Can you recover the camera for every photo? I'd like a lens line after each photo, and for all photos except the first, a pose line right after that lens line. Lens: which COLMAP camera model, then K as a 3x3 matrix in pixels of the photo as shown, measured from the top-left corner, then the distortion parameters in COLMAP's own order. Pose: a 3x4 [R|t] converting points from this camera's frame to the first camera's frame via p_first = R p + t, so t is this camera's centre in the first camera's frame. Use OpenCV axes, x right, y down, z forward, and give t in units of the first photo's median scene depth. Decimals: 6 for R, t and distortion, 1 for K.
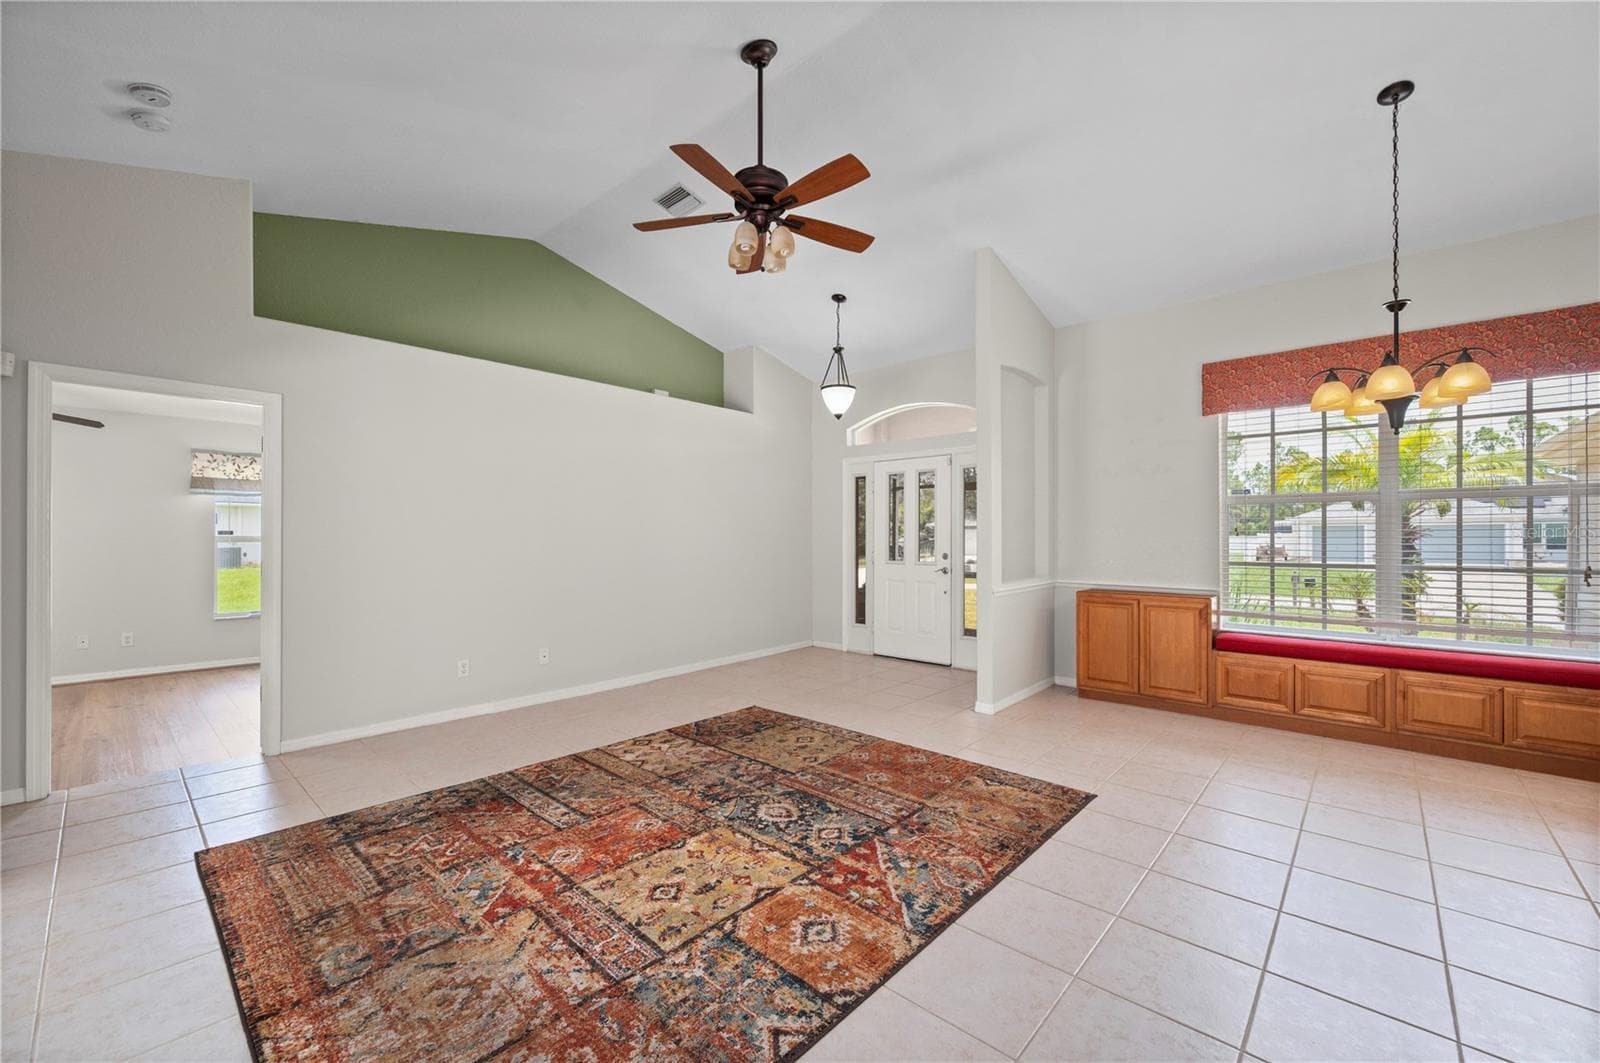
lens RADIAL K [[637.1, 0, 800.0], [0, 637.1, 531.5], [0, 0, 1]] dist [0.001503, 0.000054]
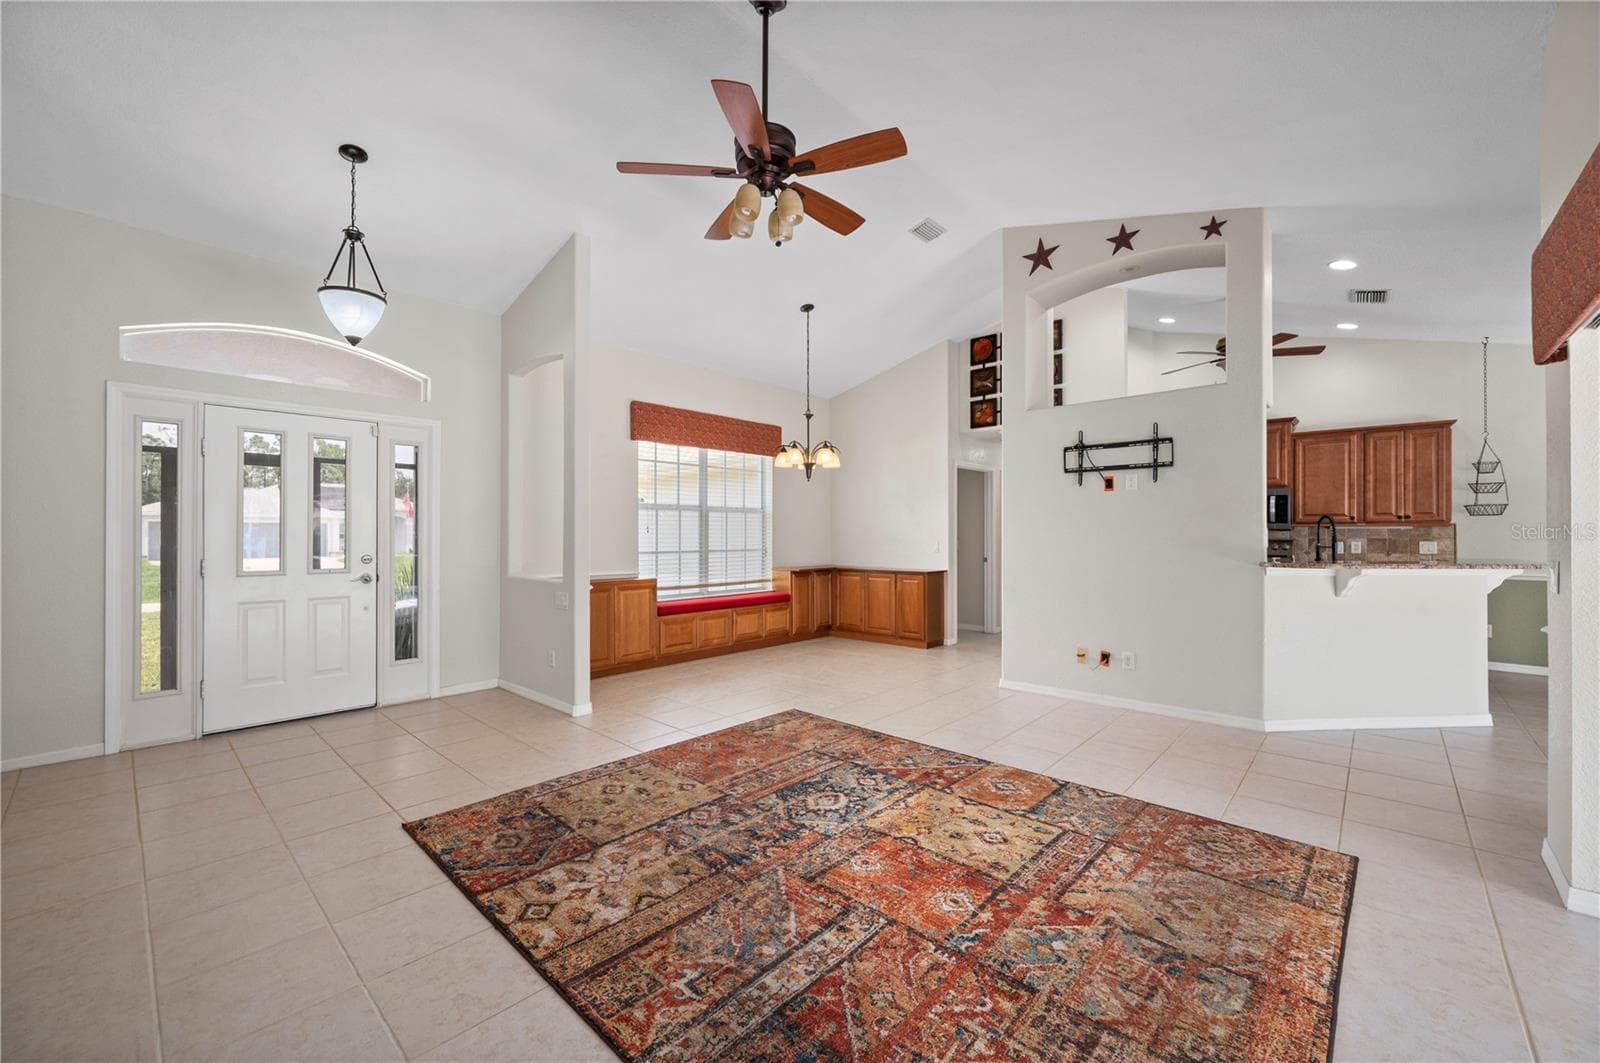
lens RADIAL K [[632.9, 0, 805.1], [0, 632.9, 531.7], [0, 0, 1]] dist [0.001380, -0.000002]
pose [[-0.000094, 0.003546, 0.999994, -1.065425], [-0.008472, 0.999958, -0.003547, 0.010762], [-0.999964, -0.008472, -0.000064, 1.048264]]
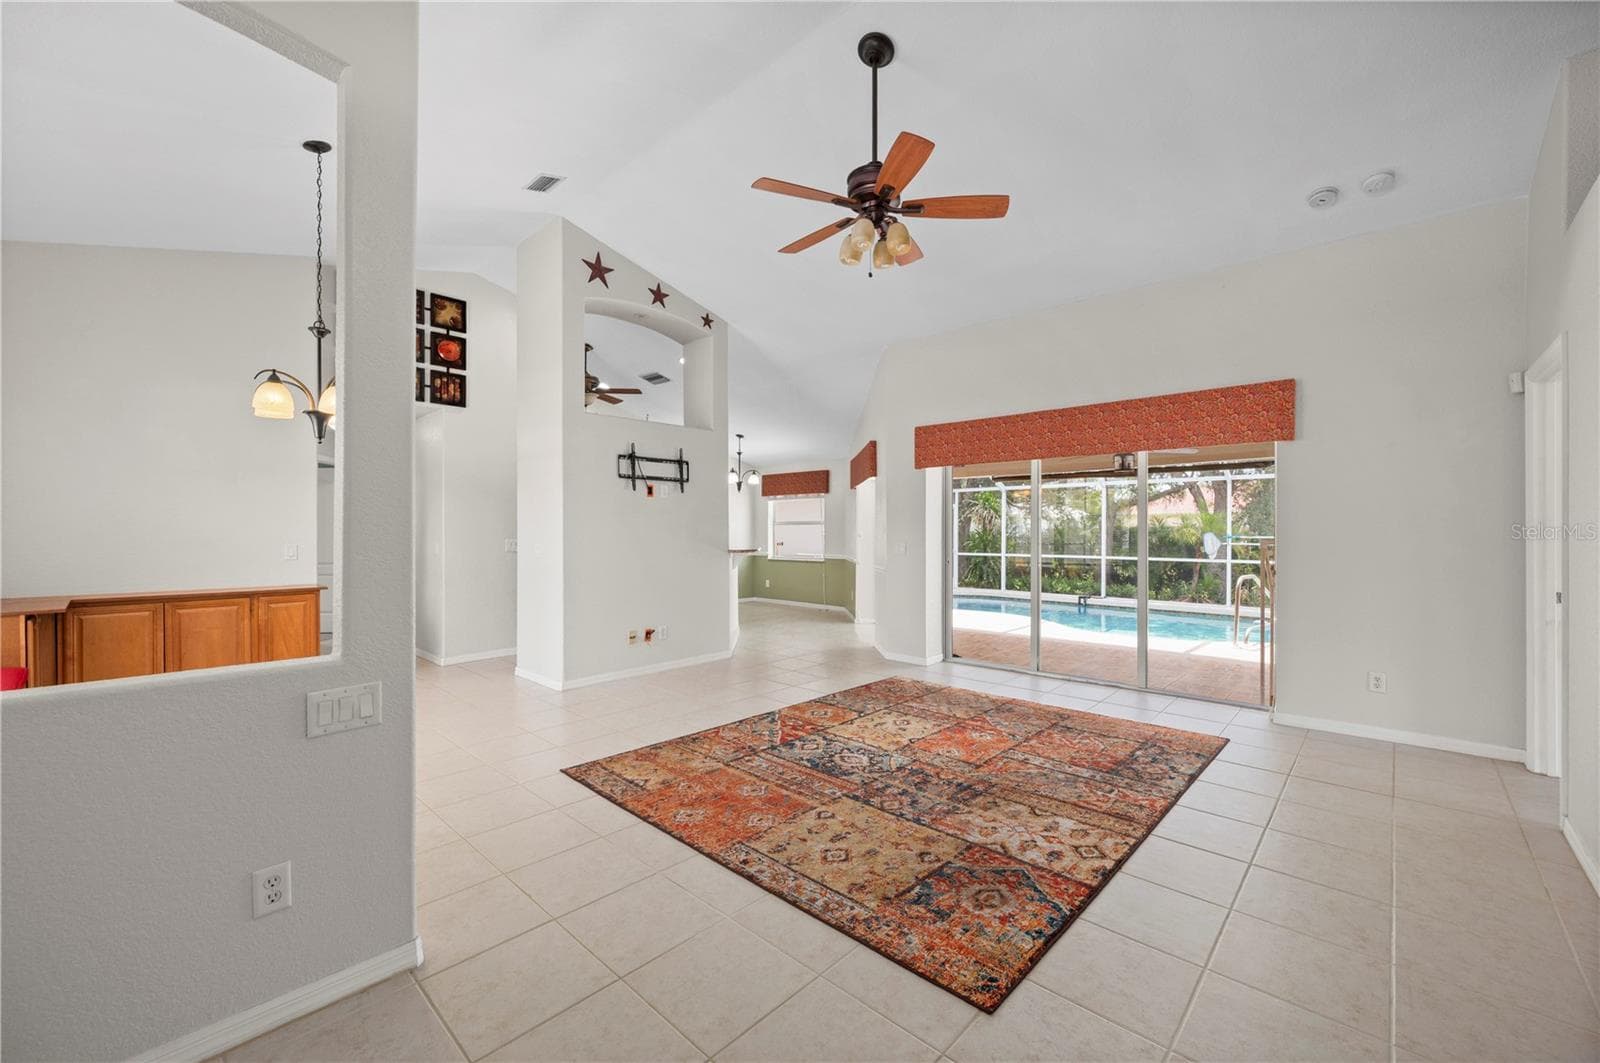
lens RADIAL K [[637.1, 0, 800.0], [0, 637.1, 531.5], [0, 0, 1]] dist [0.001503, 0.000054]
pose [[-0.999903, 0.000112, 0.013909, 0.046461], [-0.000011, 0.999960, -0.008901, 0.019614], [-0.013910, -0.008901, -0.999864, 2.230025]]
